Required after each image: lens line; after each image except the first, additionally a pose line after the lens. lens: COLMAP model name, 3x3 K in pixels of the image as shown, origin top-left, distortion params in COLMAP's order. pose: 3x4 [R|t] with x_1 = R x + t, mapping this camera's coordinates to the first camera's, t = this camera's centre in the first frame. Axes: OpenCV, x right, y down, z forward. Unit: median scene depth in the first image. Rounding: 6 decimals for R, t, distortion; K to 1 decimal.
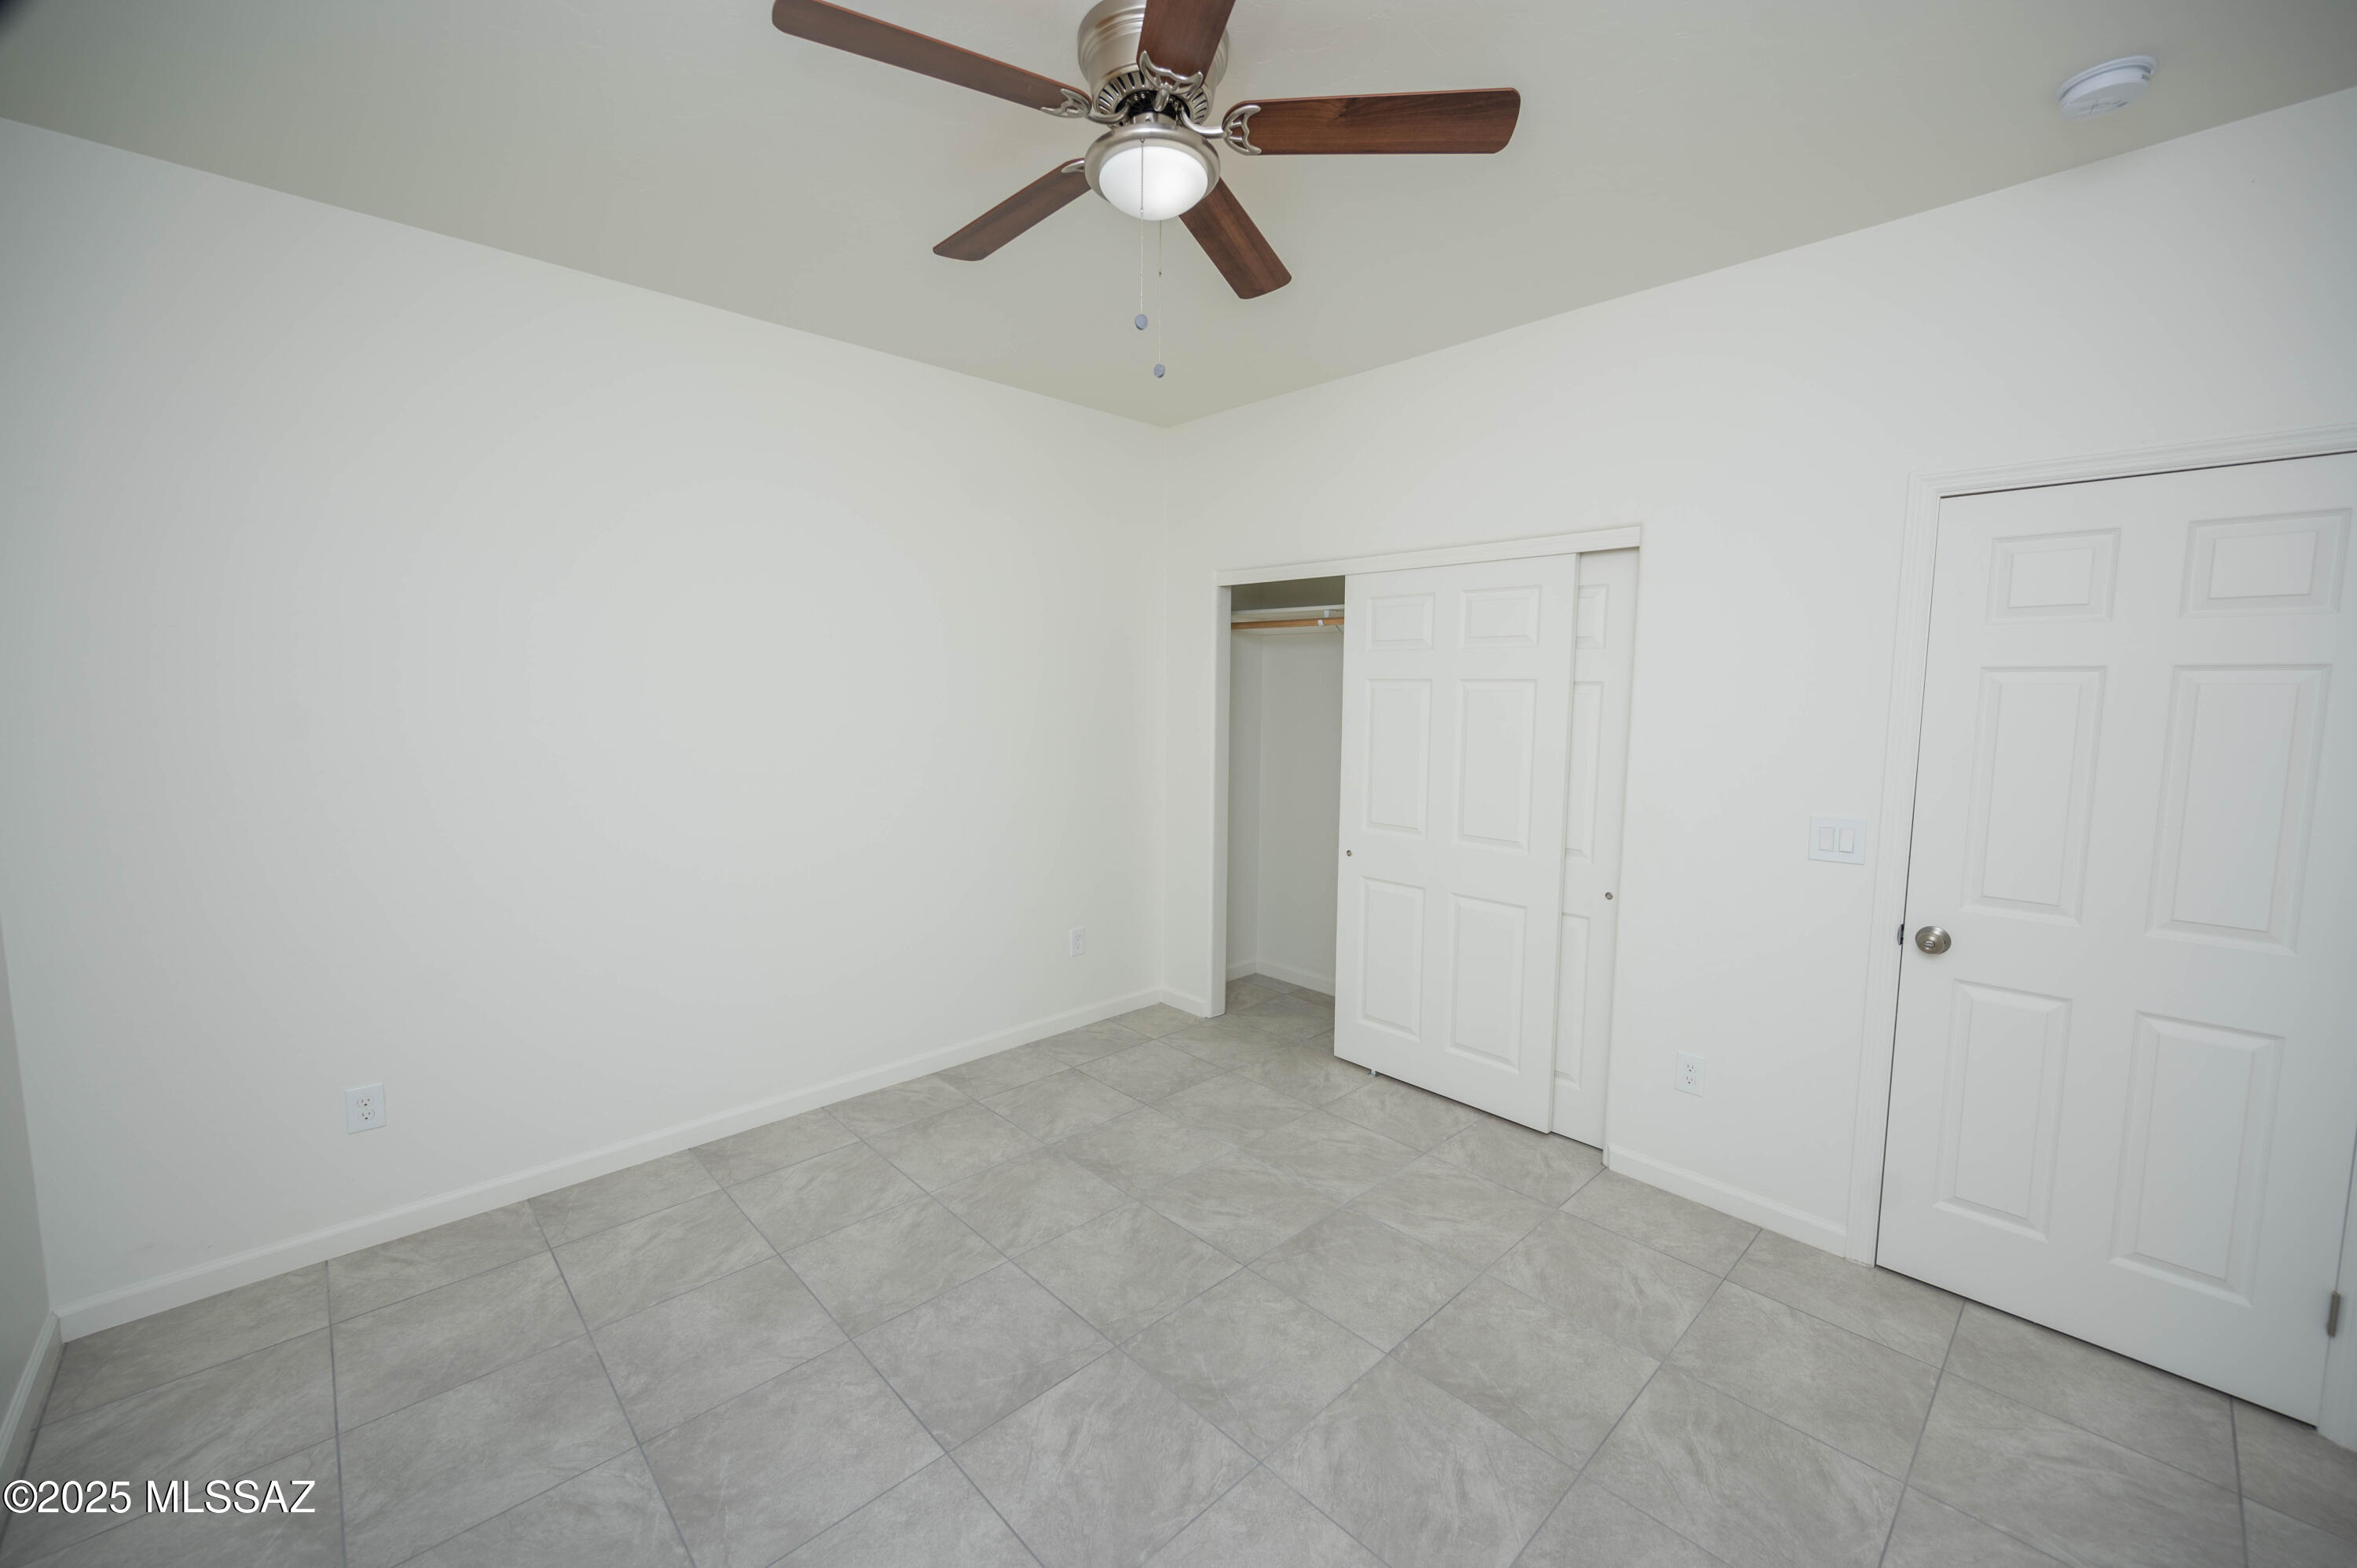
lens RADIAL K [[936.1, 0, 1181.8], [0, 936.1, 786.4], [0, 0, 1]] dist [0.001503, -0.000371]
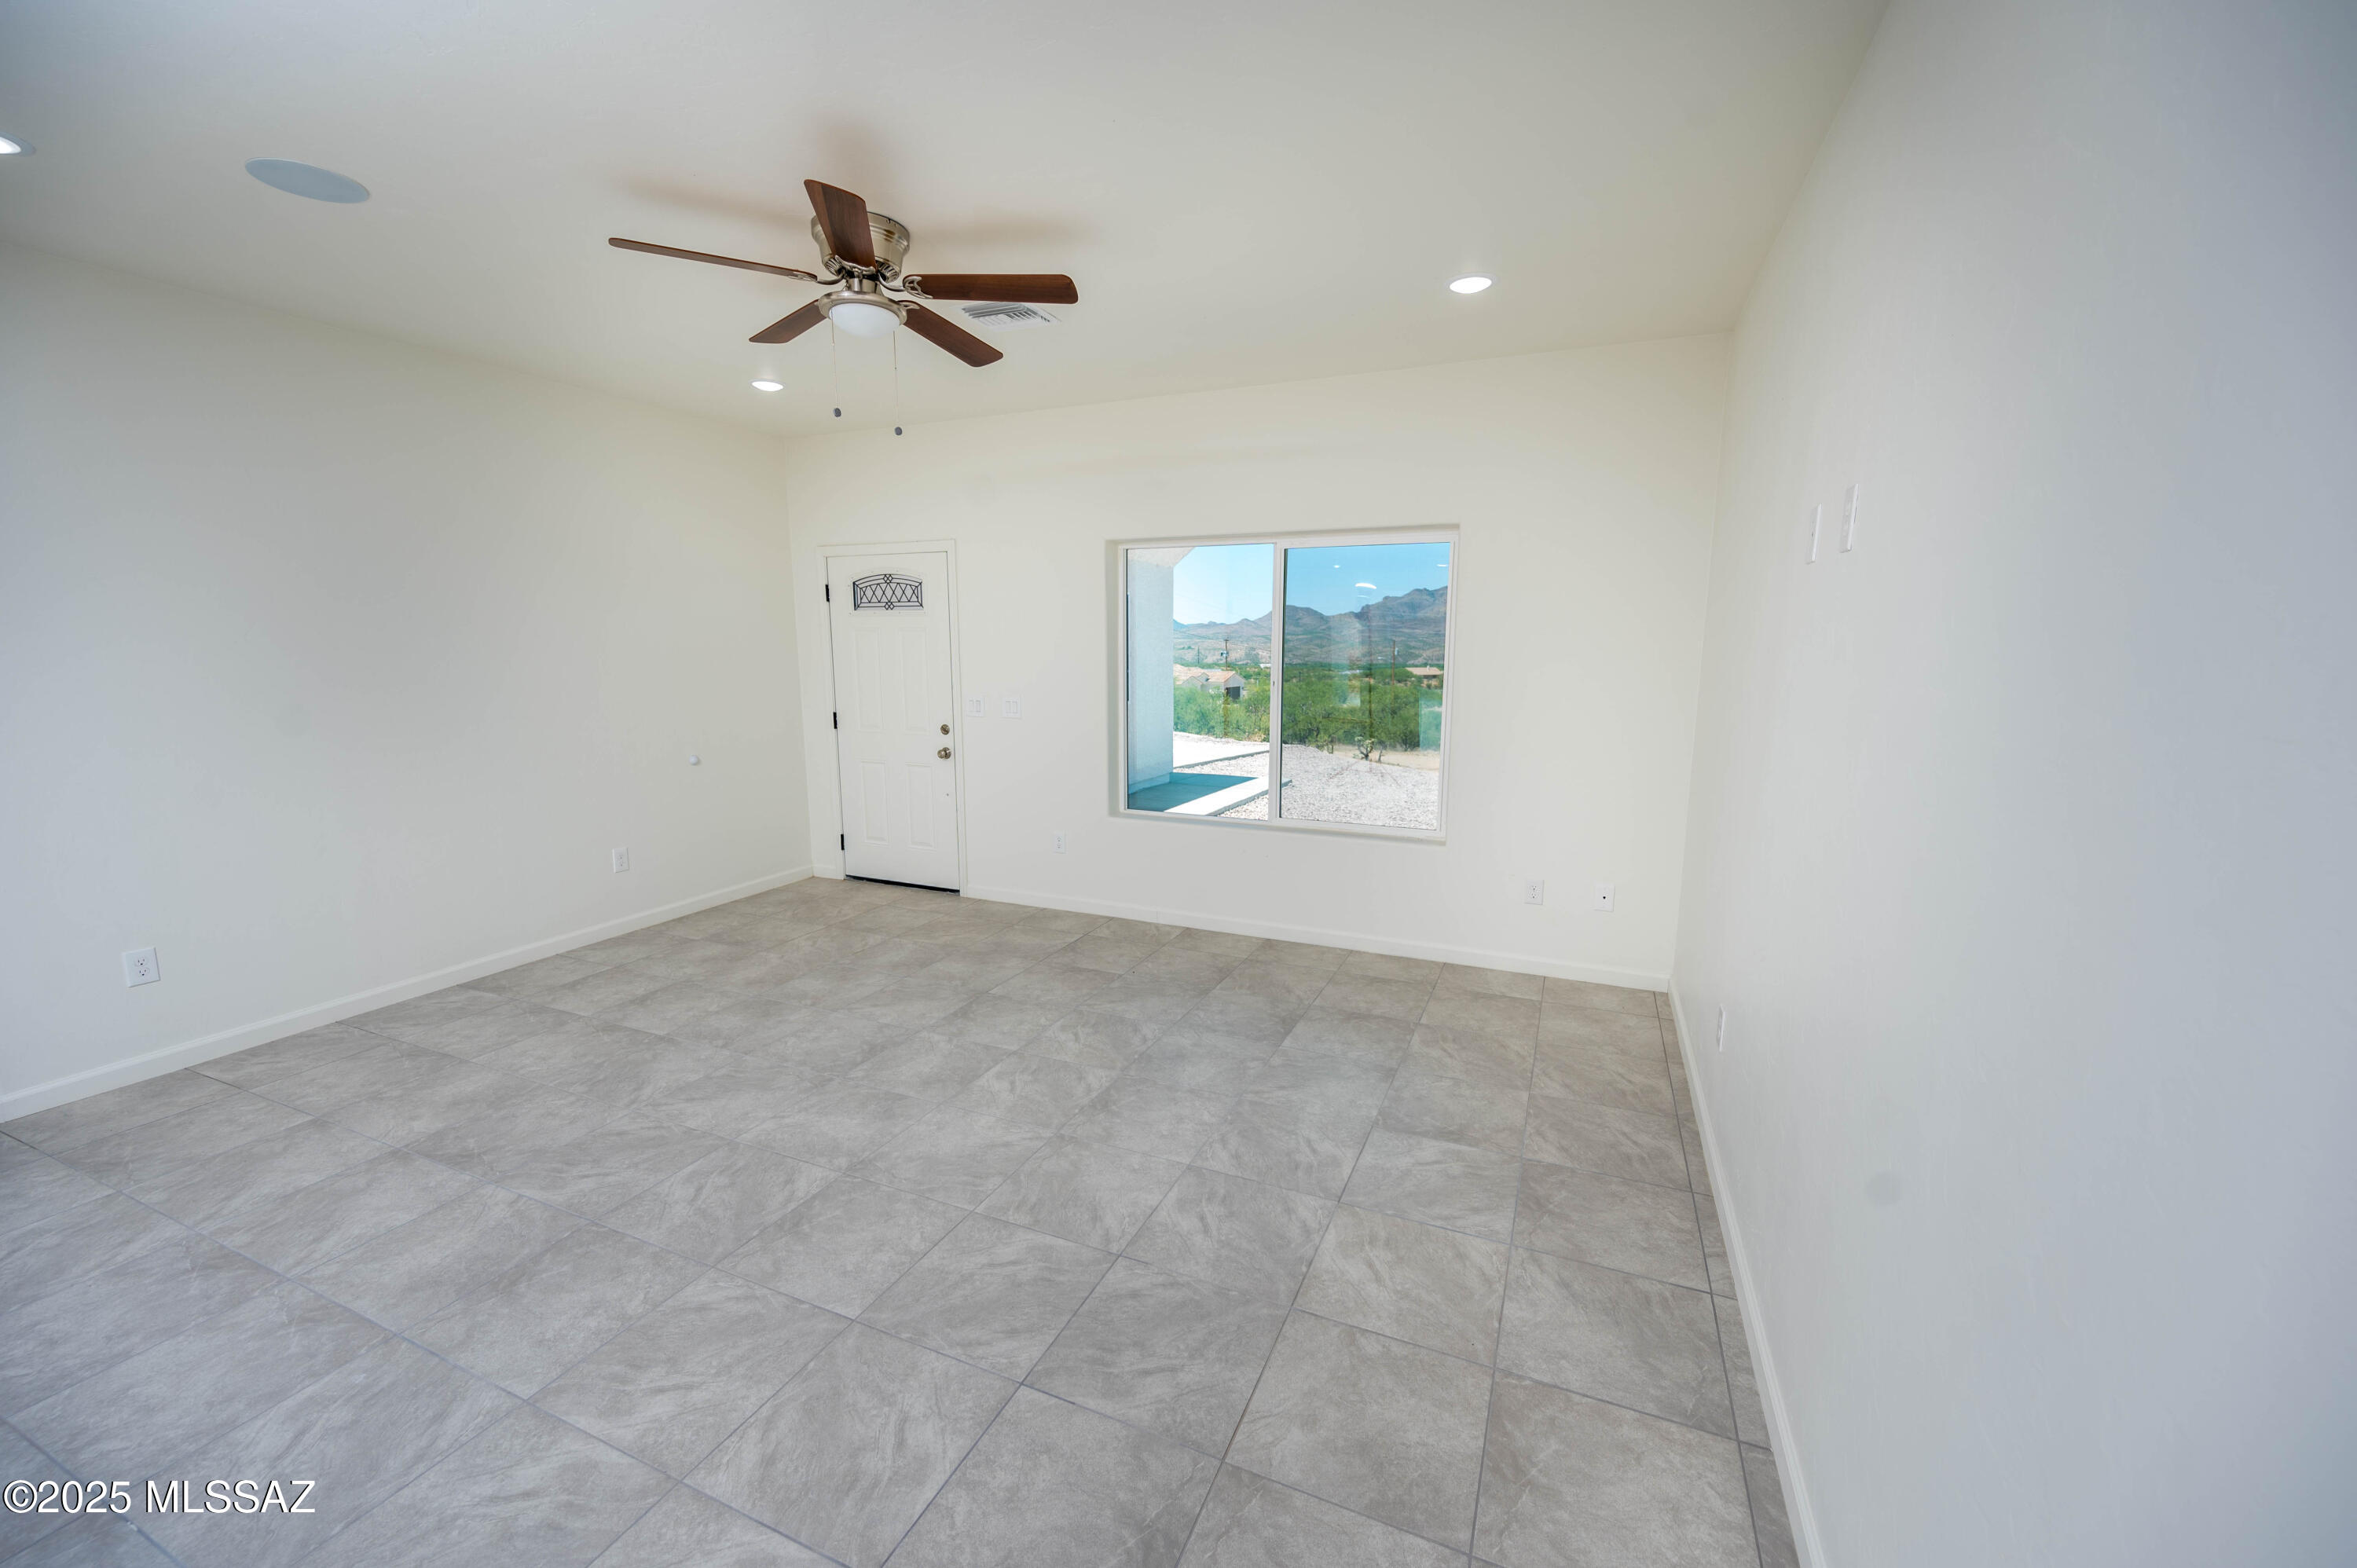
lens RADIAL K [[936.1, 0, 1182.1], [0, 936.1, 795.9], [0, 0, 1]] dist [0.001503, -0.000371]
pose [[0.922528, -0.068827, 0.379744, -0.110264], [0.042961, 0.996168, 0.076185, -0.003117], [-0.383532, -0.053968, 0.921949, 0.001805]]
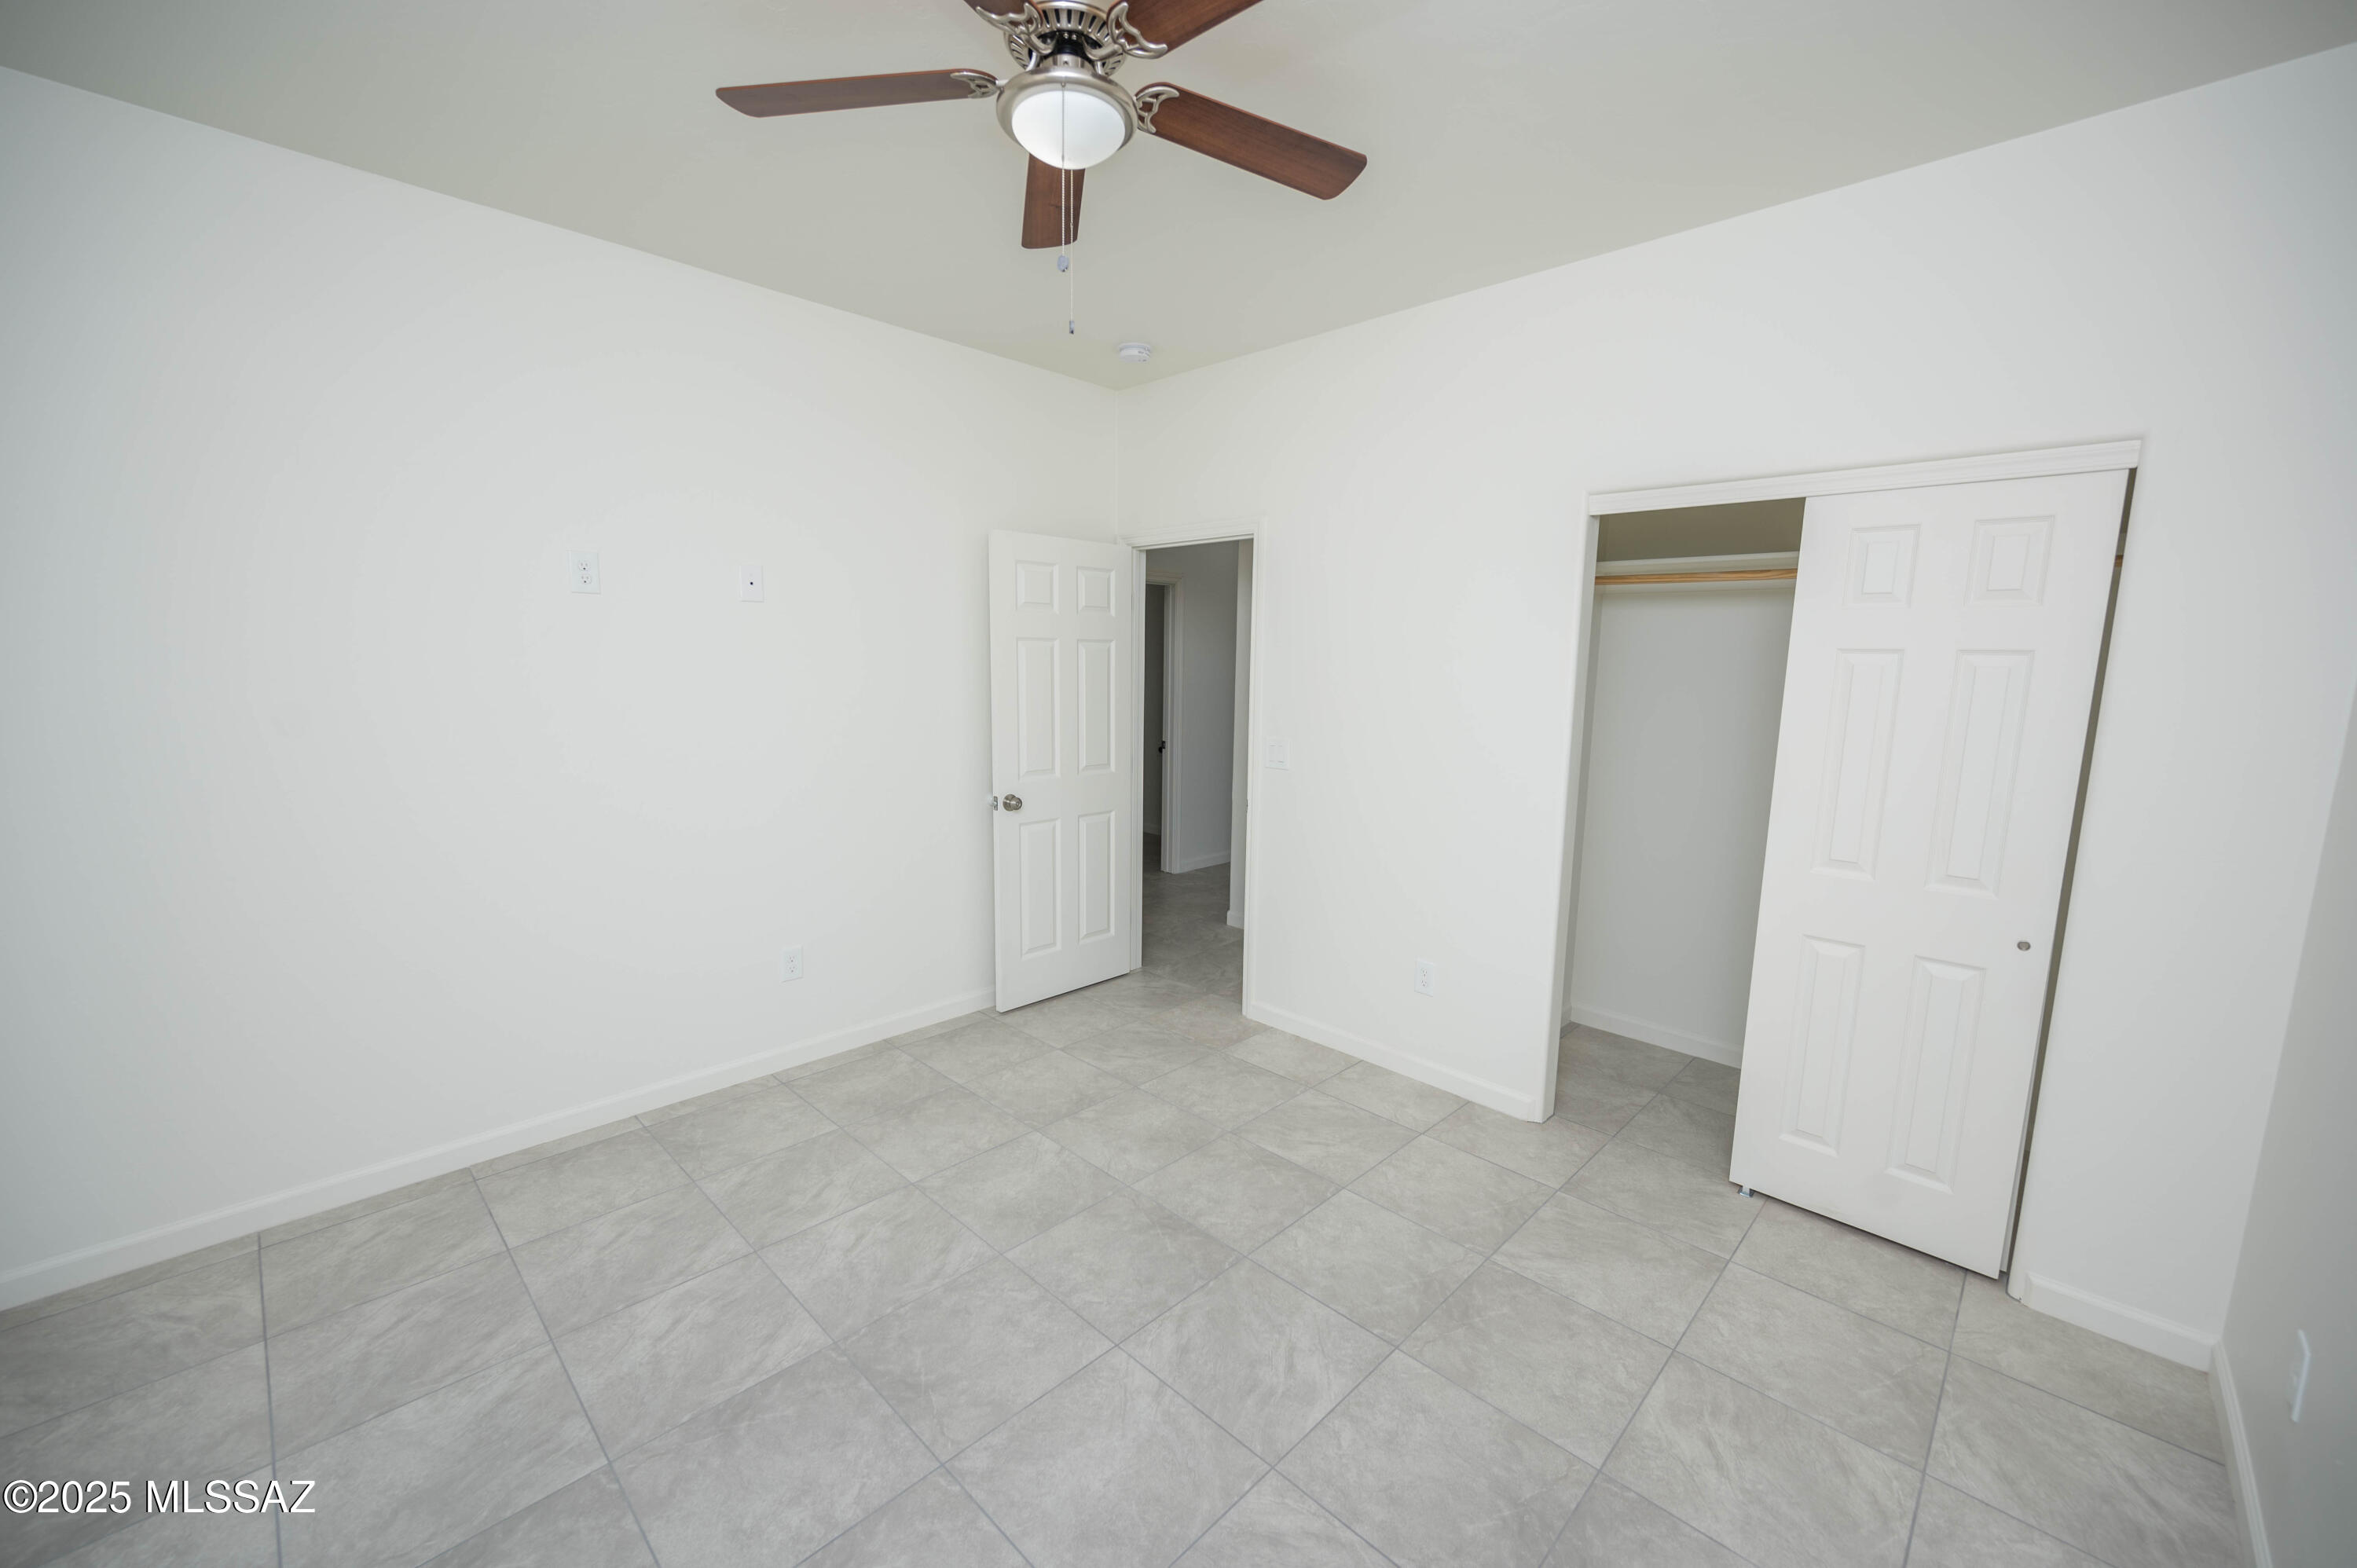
lens RADIAL K [[936.1, 0, 1190.9], [0, 936.1, 768.4], [0, 0, 1]] dist [0.001503, -0.000371]
pose [[0.998880, 0.009073, 0.046445, -0.054586], [-0.009704, 0.999863, 0.013378, -0.006655], [-0.046317, -0.013814, 0.998831, 0.057354]]
